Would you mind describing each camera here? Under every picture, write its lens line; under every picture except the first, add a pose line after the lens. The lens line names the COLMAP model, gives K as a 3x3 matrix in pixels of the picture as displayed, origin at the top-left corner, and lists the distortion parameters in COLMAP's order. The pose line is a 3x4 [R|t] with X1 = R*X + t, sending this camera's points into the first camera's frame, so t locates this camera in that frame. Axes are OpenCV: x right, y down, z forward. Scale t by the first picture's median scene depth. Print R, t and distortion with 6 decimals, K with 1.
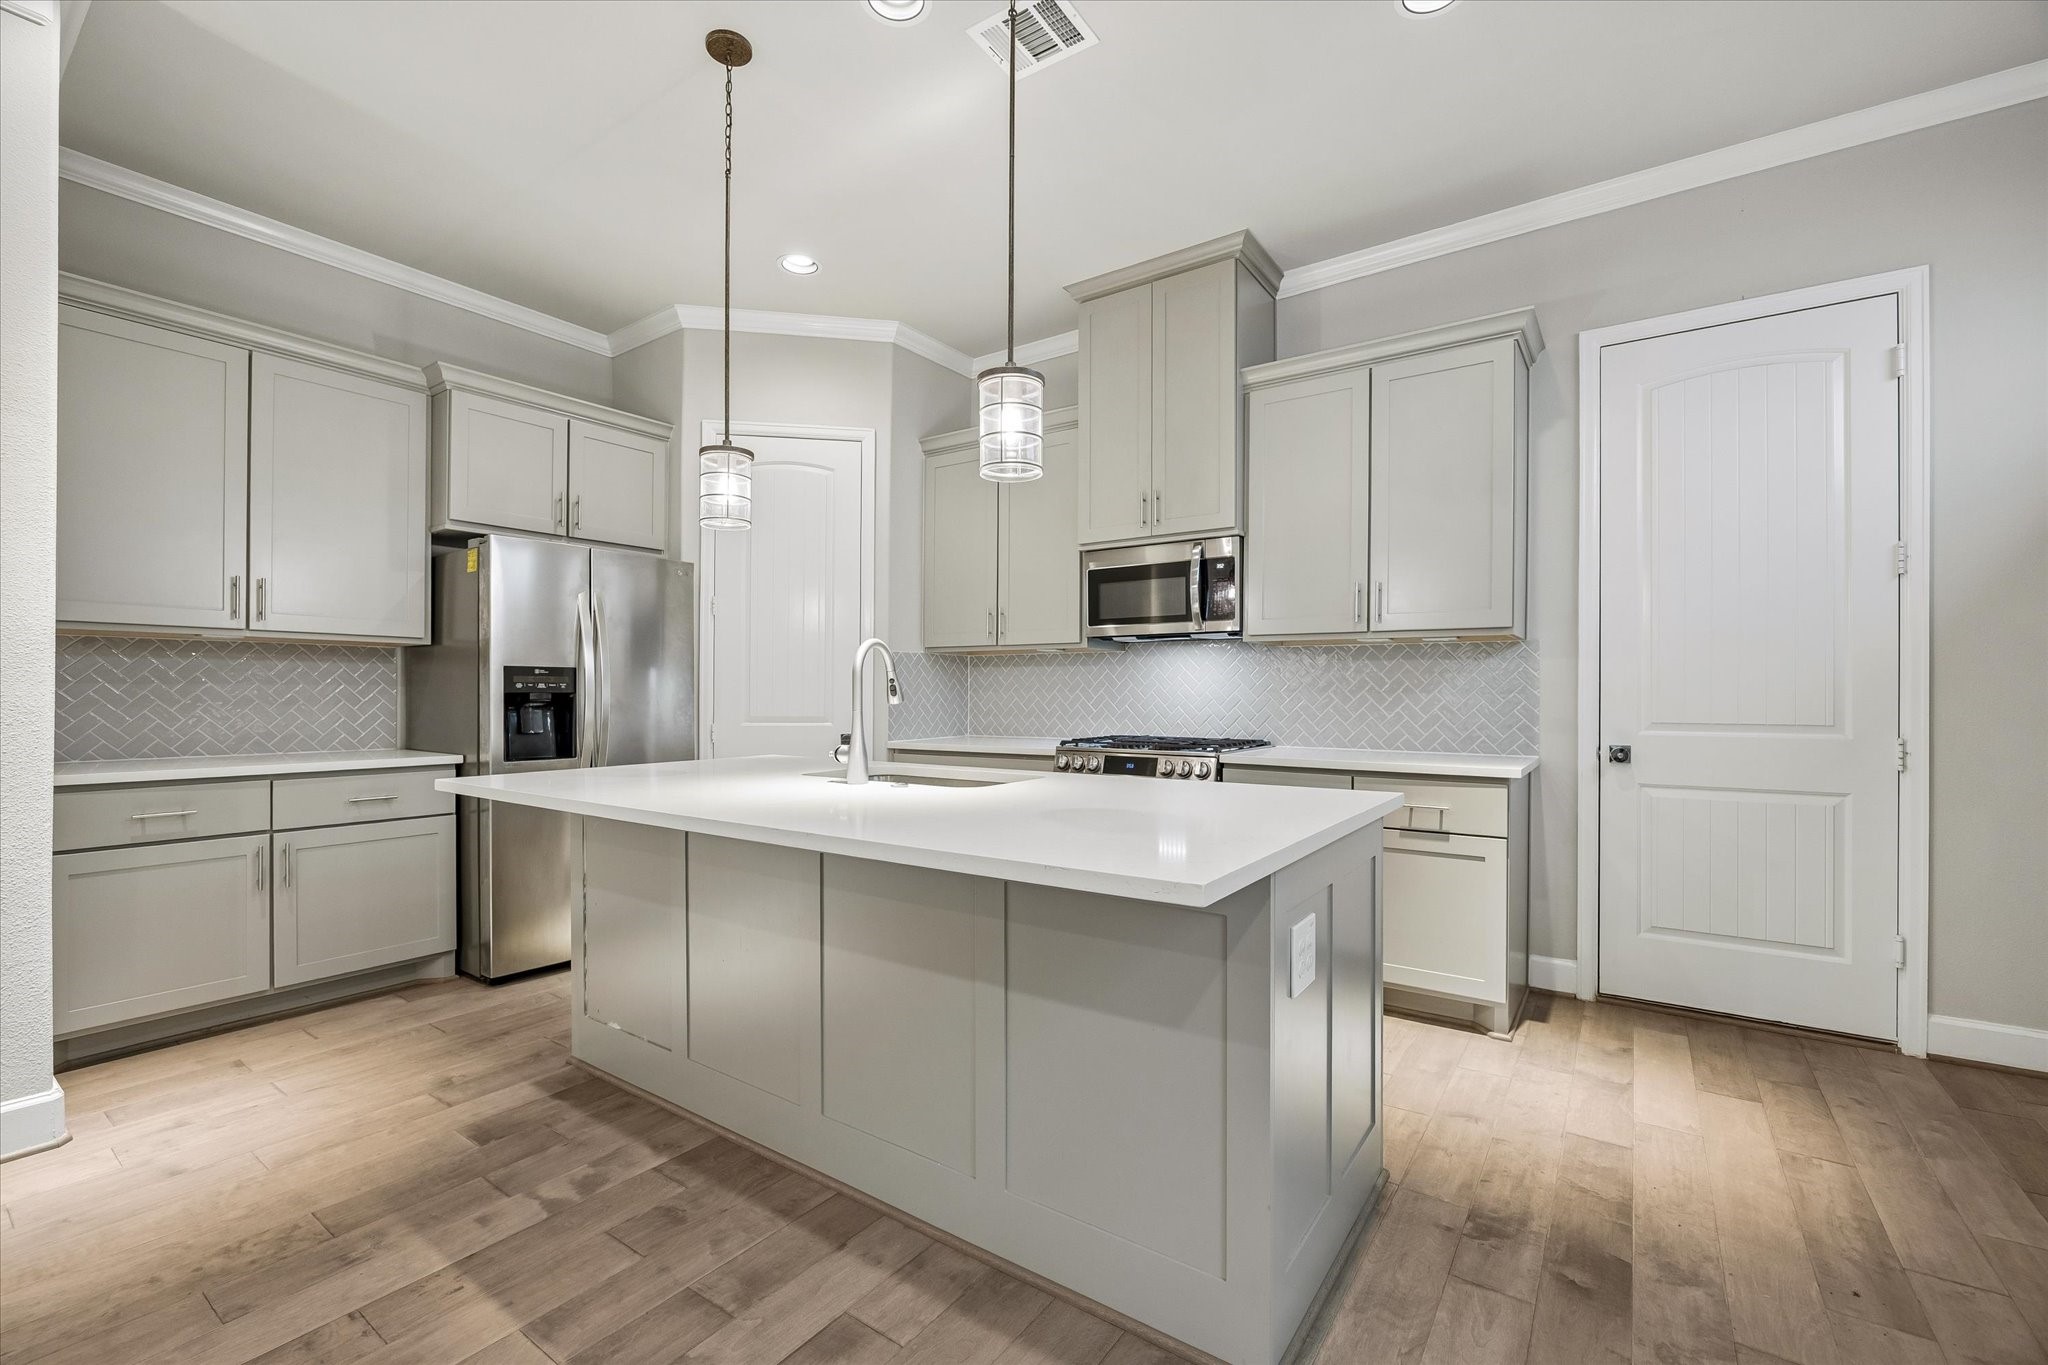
lens RADIAL K [[875.0, 0, 1022.7], [0, 875.0, 695.3], [0, 0, 1]] dist [-0.013171, -0.000038]
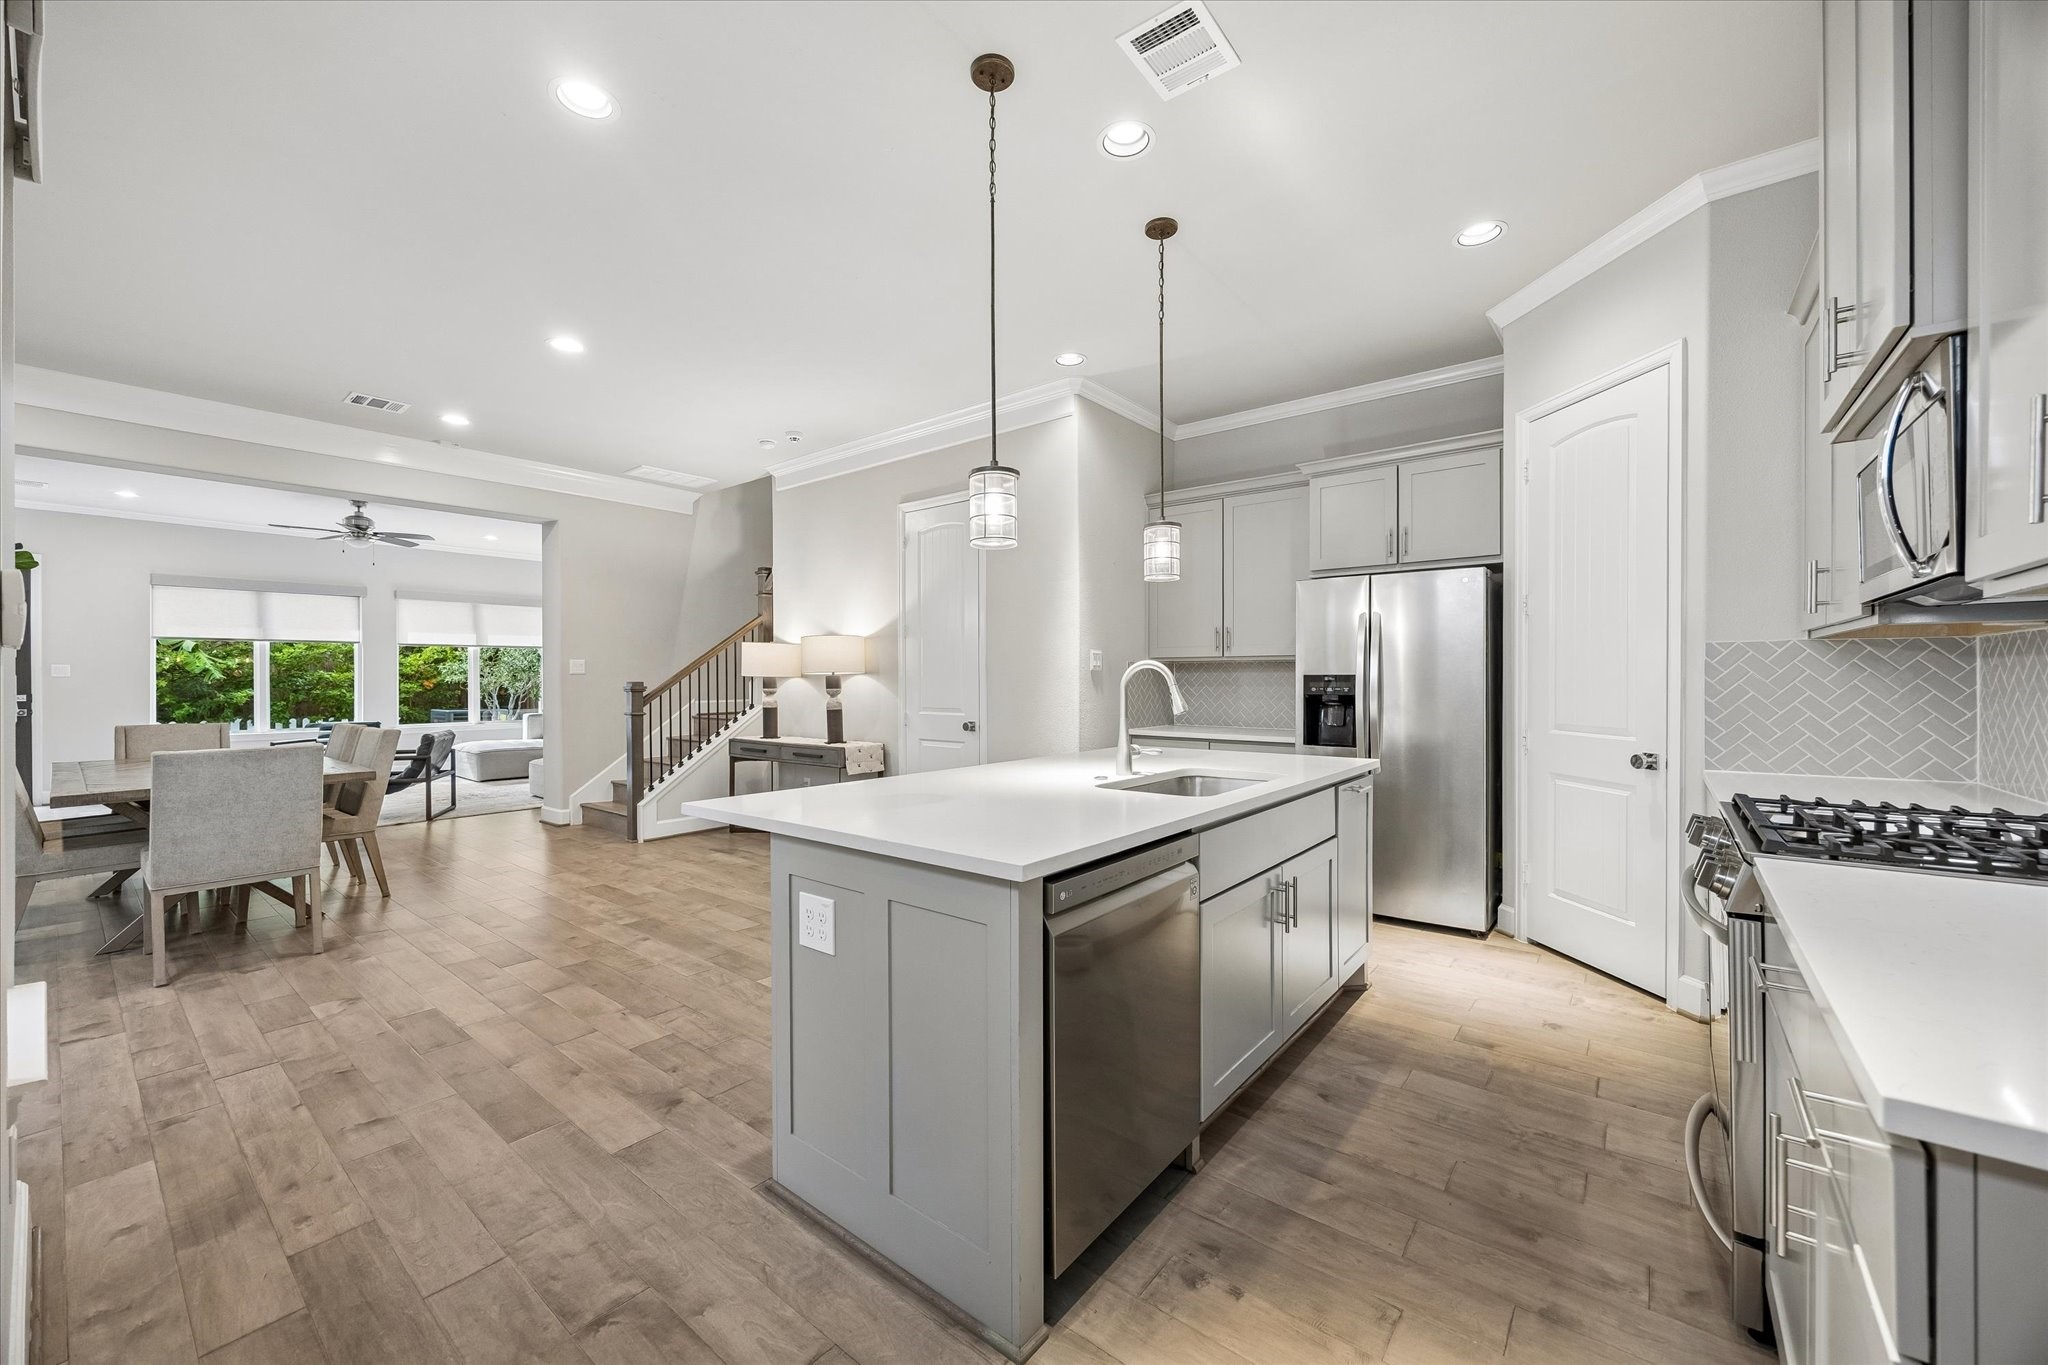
lens RADIAL K [[779.6, 0, 1020.7], [0, 779.6, 678.0], [0, 0, 1]] dist [-0.000239, -0.000016]
pose [[-0.065860, 0.001500, -0.997828, 0.645833], [0.004118, 0.999991, 0.001231, -0.031147], [0.997820, -0.004028, -0.065866, 0.612597]]
